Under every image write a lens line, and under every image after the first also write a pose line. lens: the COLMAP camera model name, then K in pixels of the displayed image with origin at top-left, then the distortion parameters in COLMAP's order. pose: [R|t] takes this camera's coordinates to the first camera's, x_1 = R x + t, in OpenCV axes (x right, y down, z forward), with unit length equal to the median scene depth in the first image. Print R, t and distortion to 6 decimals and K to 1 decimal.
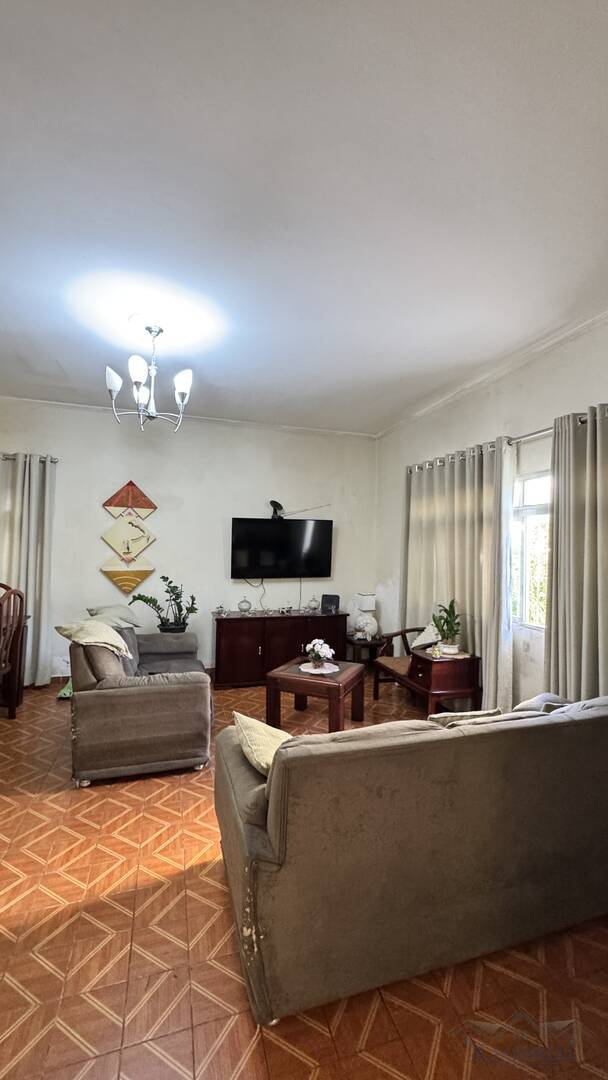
lens RADIAL K [[420.4, 0, 304.0], [0, 420.4, 540.0], [0, 0, 1]] dist [0.001513, 0.000315]
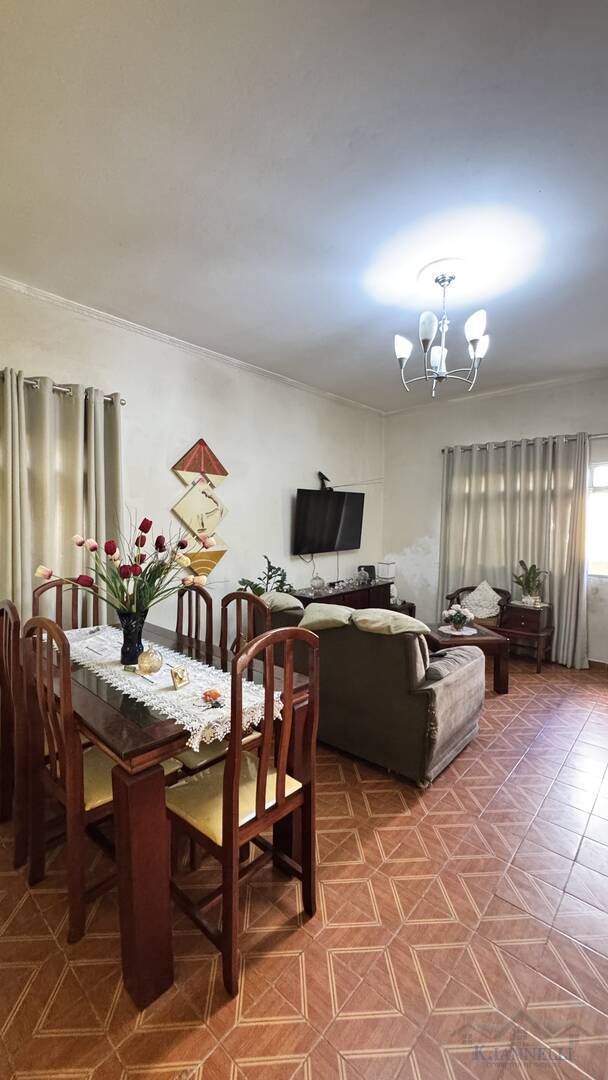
lens RADIAL K [[420.4, 0, 304.0], [0, 420.4, 540.0], [0, 0, 1]] dist [0.001513, 0.000315]
pose [[0.861539, -0.037642, 0.506295, -0.655208], [-0.000069, 0.997239, 0.074260, -0.009948], [-0.507692, -0.064013, 0.859157, 0.210817]]
